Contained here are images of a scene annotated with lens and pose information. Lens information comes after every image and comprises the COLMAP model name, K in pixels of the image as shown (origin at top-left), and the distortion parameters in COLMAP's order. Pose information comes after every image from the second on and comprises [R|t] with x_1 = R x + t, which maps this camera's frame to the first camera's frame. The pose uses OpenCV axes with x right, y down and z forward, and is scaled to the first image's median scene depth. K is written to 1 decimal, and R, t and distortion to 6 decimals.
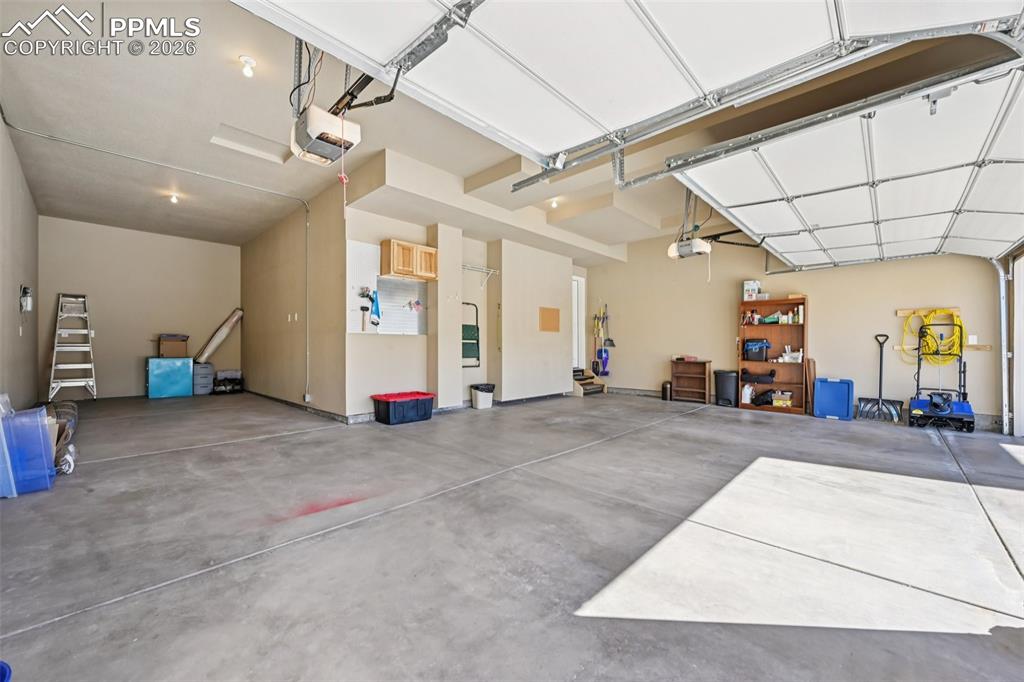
lens RADIAL K [[400.3, 0, 514.6], [0, 400.3, 344.2], [0, 0, 1]] dist [-0.000638, 0.000814]
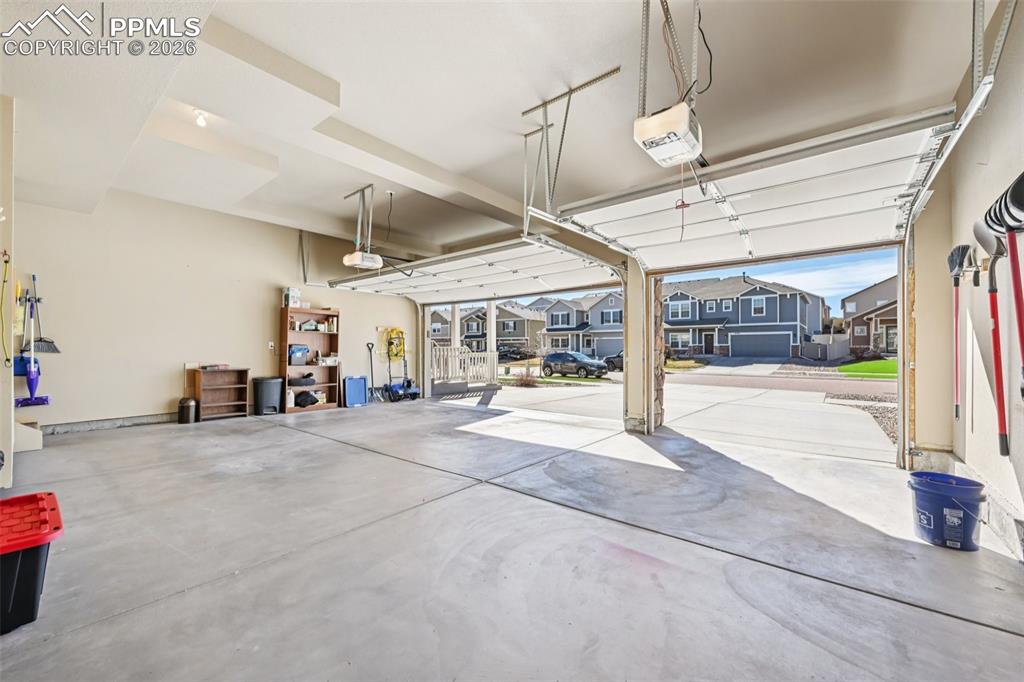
lens RADIAL K [[400.3, 0, 513.8], [0, 400.3, 348.0], [0, 0, 1]] dist [-0.000638, 0.000814]
pose [[-0.079655, 0.002319, 0.996820, -0.503493], [-0.007263, 0.999969, -0.002906, -0.004860], [-0.996796, -0.007471, -0.079636, 0.523864]]
